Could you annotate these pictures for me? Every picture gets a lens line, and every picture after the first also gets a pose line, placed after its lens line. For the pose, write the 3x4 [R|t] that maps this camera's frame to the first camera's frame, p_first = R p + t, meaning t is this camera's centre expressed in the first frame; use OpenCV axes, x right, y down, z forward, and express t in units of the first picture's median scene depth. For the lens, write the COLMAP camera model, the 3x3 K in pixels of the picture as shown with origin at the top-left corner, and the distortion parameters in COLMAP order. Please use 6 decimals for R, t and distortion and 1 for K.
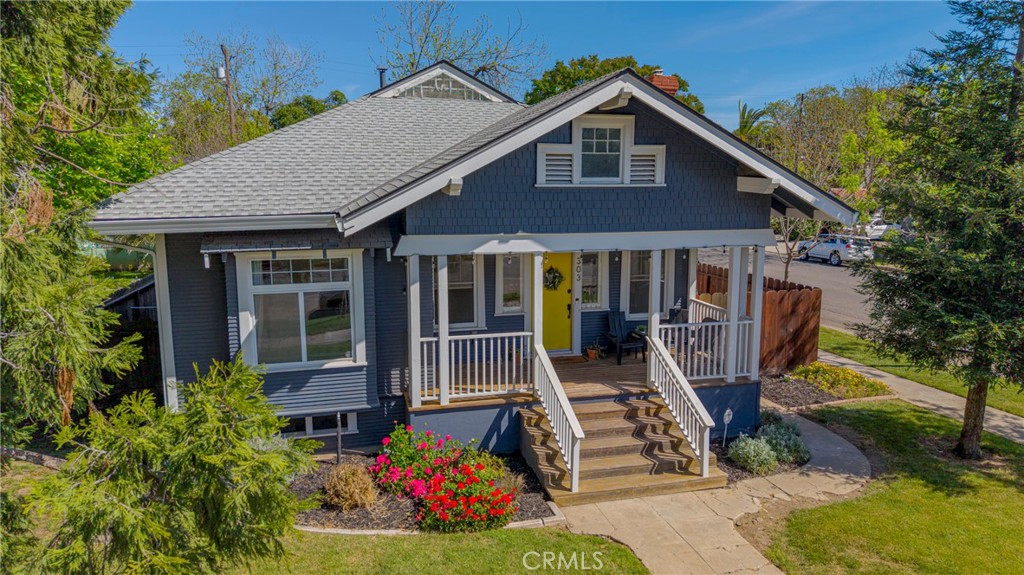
lens RADIAL K [[691.8, 0, 516.8], [0, 691.8, 287.6], [0, 0, 1]] dist [-0.005974, 0.003200]
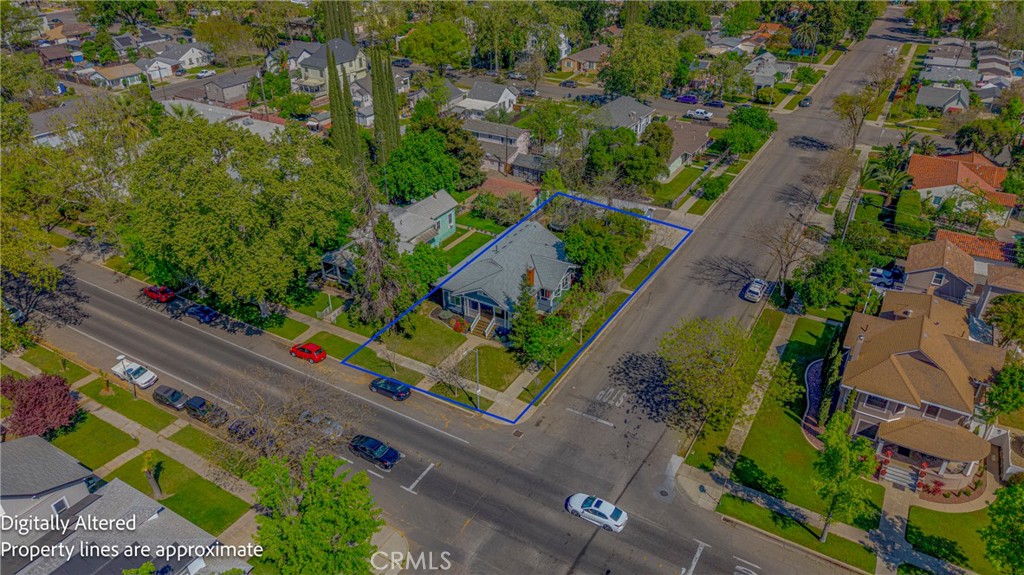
lens RADIAL K [[676.9, 0, 515.2], [0, 676.9, 305.0], [0, 0, 1]] dist [0.023939, 0.000588]
pose [[0.702294, 0.370835, -0.607671, 4.712289], [-0.100800, 0.896807, 0.430786, -3.177056], [0.704714, -0.241285, 0.667202, -3.548255]]
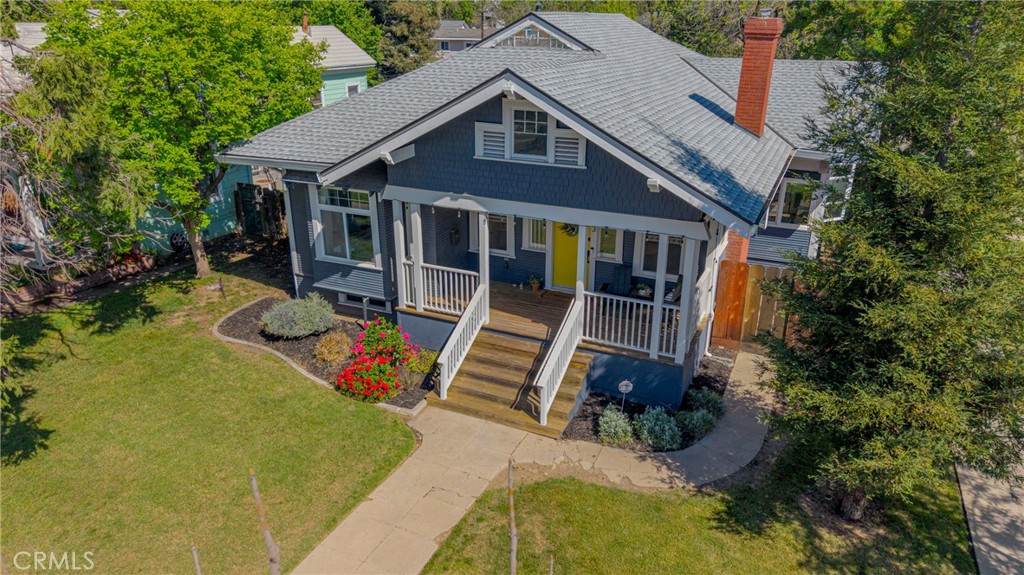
lens RADIAL K [[676.9, 0, 515.2], [0, 676.9, 305.0], [0, 0, 1]] dist [0.023939, 0.000588]
pose [[0.769573, 0.251342, -0.587014, 0.823947], [-0.102496, 0.955979, 0.274951, -0.229022], [0.630280, -0.151428, 0.761457, 0.103110]]
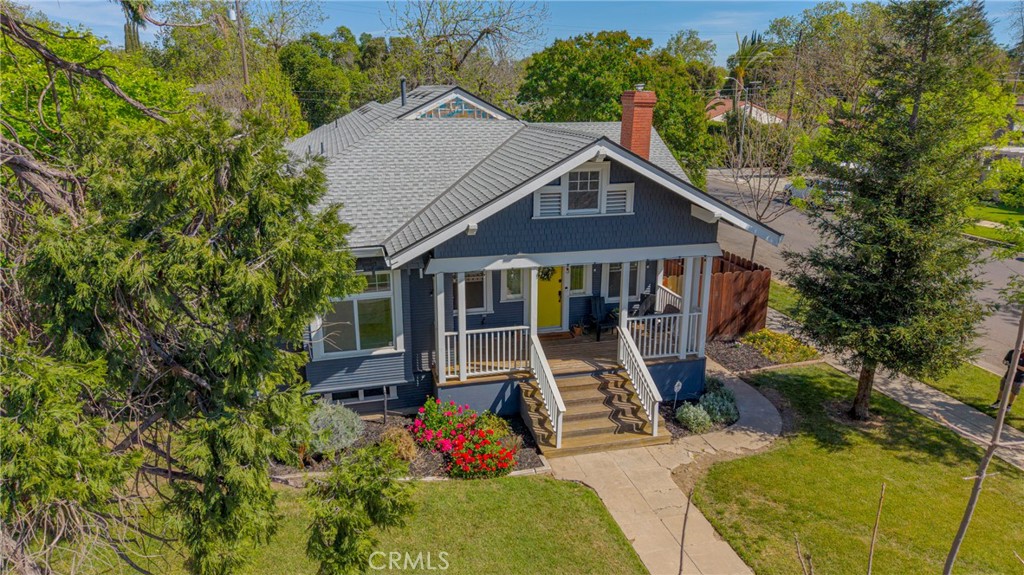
lens RADIAL K [[691.8, 0, 516.8], [0, 691.8, 287.6], [0, 0, 1]] dist [-0.005974, 0.003200]
pose [[0.999987, 0.004786, -0.001603, 0.000482], [-0.004535, 0.991372, 0.130999, -0.184304], [0.002216, -0.130990, 0.991381, -0.299866]]
